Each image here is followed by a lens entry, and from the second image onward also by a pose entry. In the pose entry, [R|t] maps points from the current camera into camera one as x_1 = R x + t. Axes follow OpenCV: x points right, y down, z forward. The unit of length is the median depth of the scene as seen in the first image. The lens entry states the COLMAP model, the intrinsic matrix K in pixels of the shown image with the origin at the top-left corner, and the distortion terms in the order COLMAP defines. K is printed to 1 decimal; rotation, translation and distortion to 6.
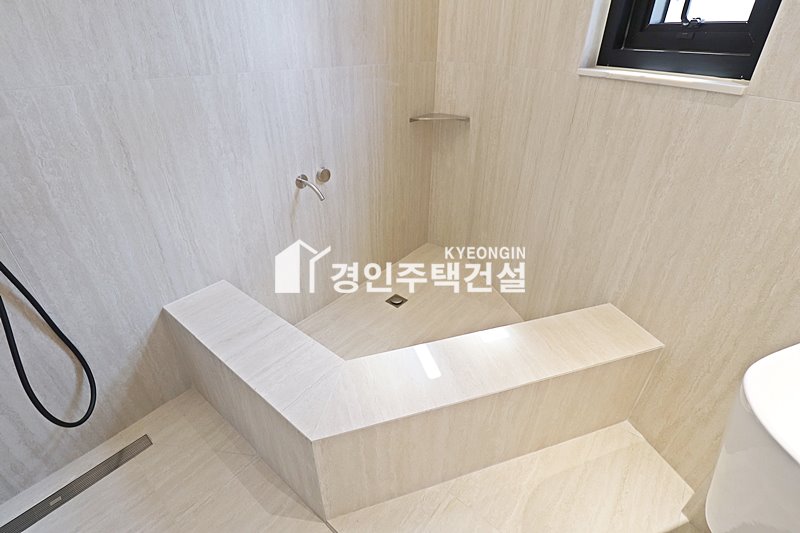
lens RADIAL K [[371.0, 0, 399.6], [0, 371.0, 261.0], [0, 0, 1]] dist [-0.006422, -0.009470]
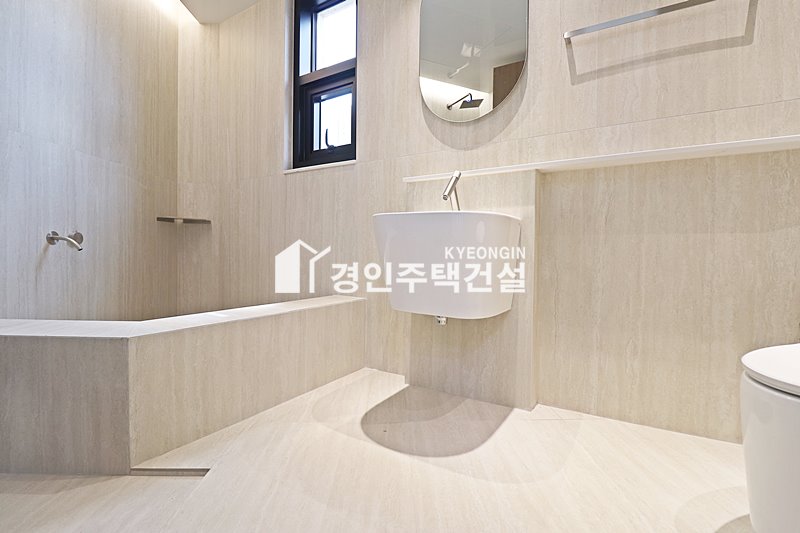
lens RADIAL K [[371.0, 0, 399.7], [0, 371.0, 260.8], [0, 0, 1]] dist [-0.006422, -0.009470]
pose [[0.764192, -0.011328, 0.644889, -0.227446], [0.321046, 0.873864, -0.365089, 0.671077], [-0.559410, 0.486038, 0.671437, -0.273222]]
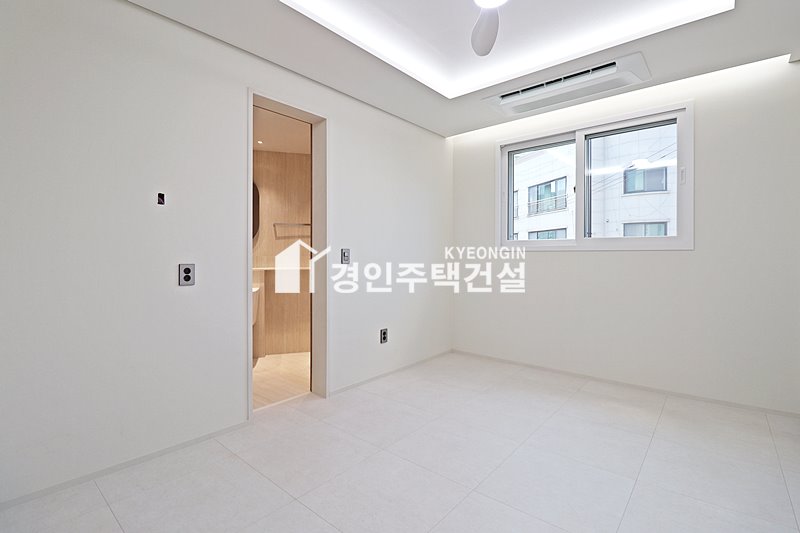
lens RADIAL K [[371.0, 0, 396.7], [0, 371.0, 261.4], [0, 0, 1]] dist [-0.006422, -0.009470]
pose [[0.051346, -0.004433, 0.998671, -2.206370], [0.508075, 0.861024, -0.022300, 0.727184], [-0.859781, 0.508545, 0.046462, -1.010102]]
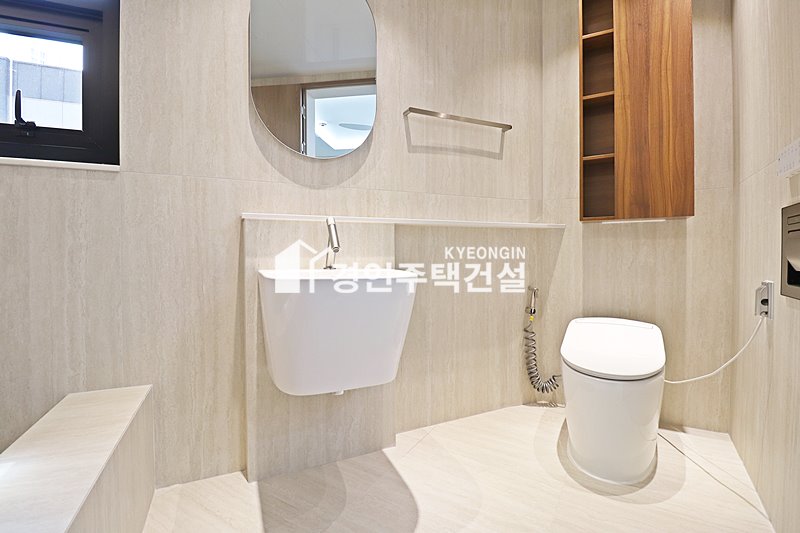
lens RADIAL K [[371.0, 0, 401.4], [0, 371.0, 259.0], [0, 0, 1]] dist [-0.006422, -0.009470]
pose [[-0.127450, -0.020343, 0.991636, -0.400150], [0.509298, 0.856575, 0.083030, 0.176288], [-0.851100, 0.515621, -0.098810, 0.262042]]
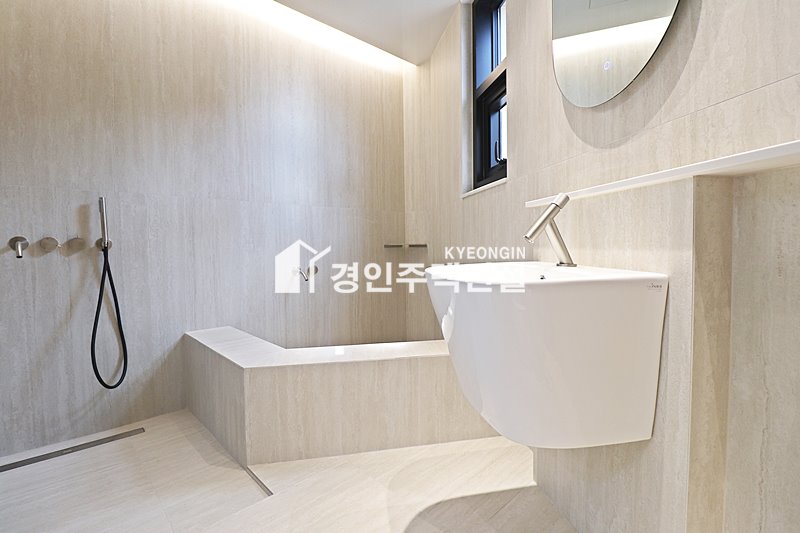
lens RADIAL K [[371.0, 0, 399.8], [0, 371.0, 259.8], [0, 0, 1]] dist [-0.006422, -0.009470]
pose [[0.991482, -0.014920, -0.129385, 0.431053], [-0.048404, 0.880049, -0.472409, 0.541961], [0.120914, 0.474648, 0.871831, -0.350400]]
